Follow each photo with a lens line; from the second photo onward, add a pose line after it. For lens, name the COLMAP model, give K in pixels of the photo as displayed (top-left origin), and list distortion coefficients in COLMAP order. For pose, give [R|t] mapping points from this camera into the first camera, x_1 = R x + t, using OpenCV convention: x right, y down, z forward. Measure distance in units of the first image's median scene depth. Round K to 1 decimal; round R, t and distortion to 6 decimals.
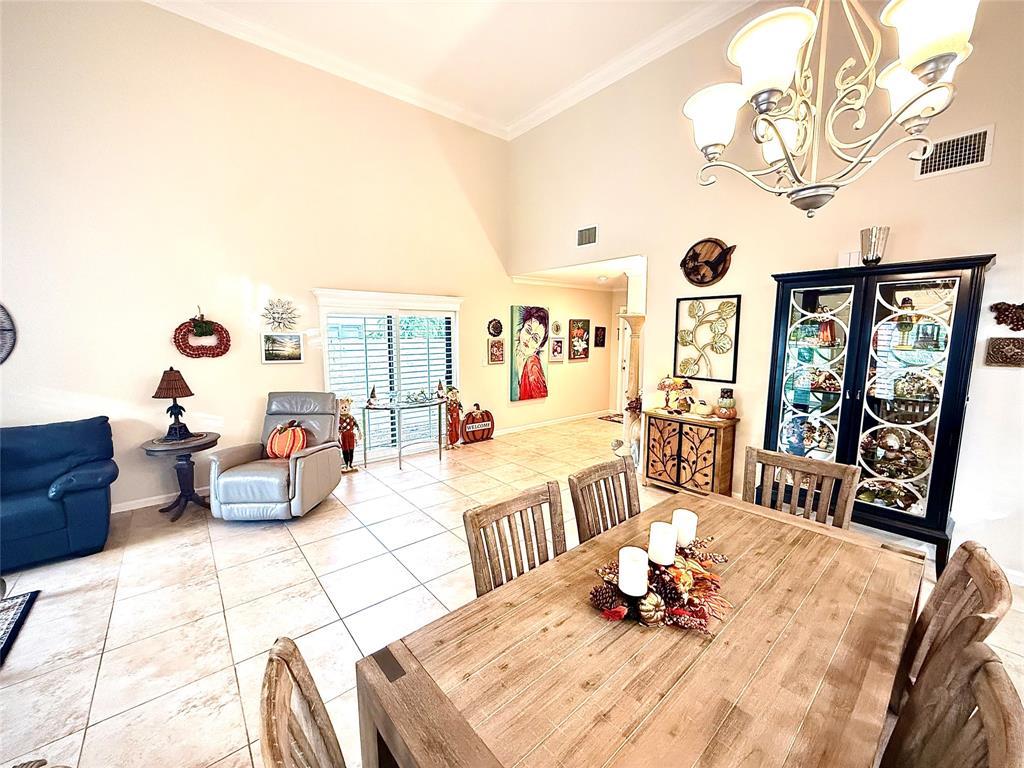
lens RADIAL K [[408.0, 0, 512.7], [0, 408.0, 383.3], [0, 0, 1]] dist [-0.000824, -0.000403]
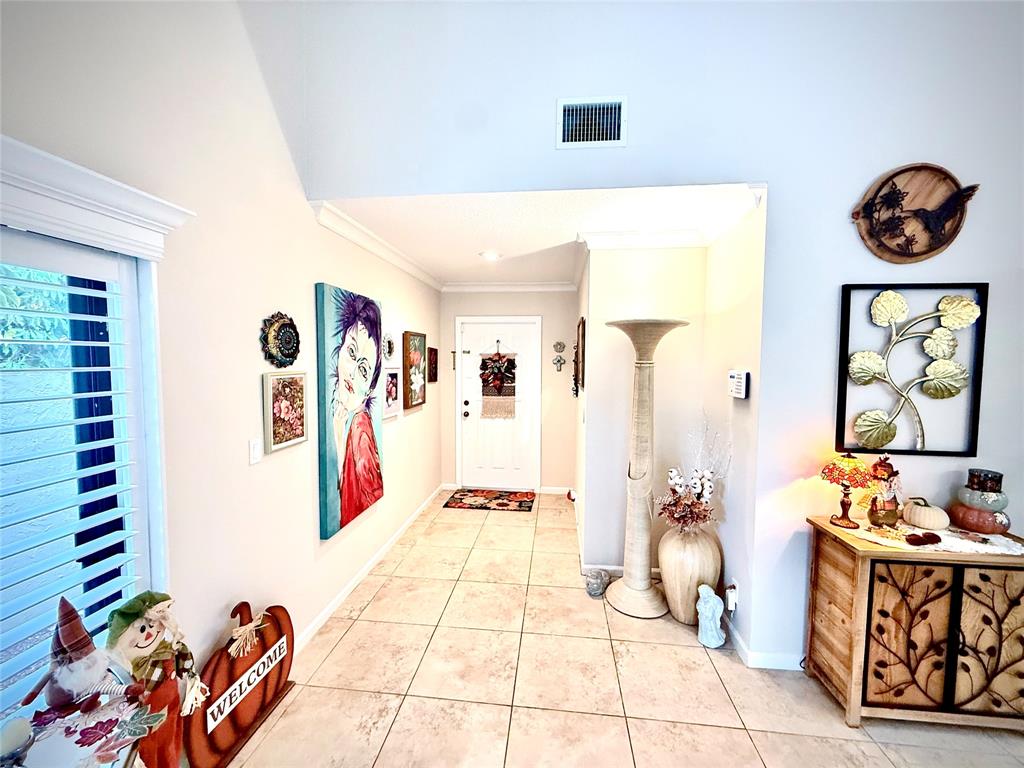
lens RADIAL K [[408.0, 0, 513.5], [0, 408.0, 386.6], [0, 0, 1]] dist [-0.000824, -0.000403]
pose [[0.722343, -0.041403, 0.690295, -0.140825], [0.080393, 0.996466, -0.024359, -0.077863], [-0.686846, 0.073090, 0.723118, 0.657395]]
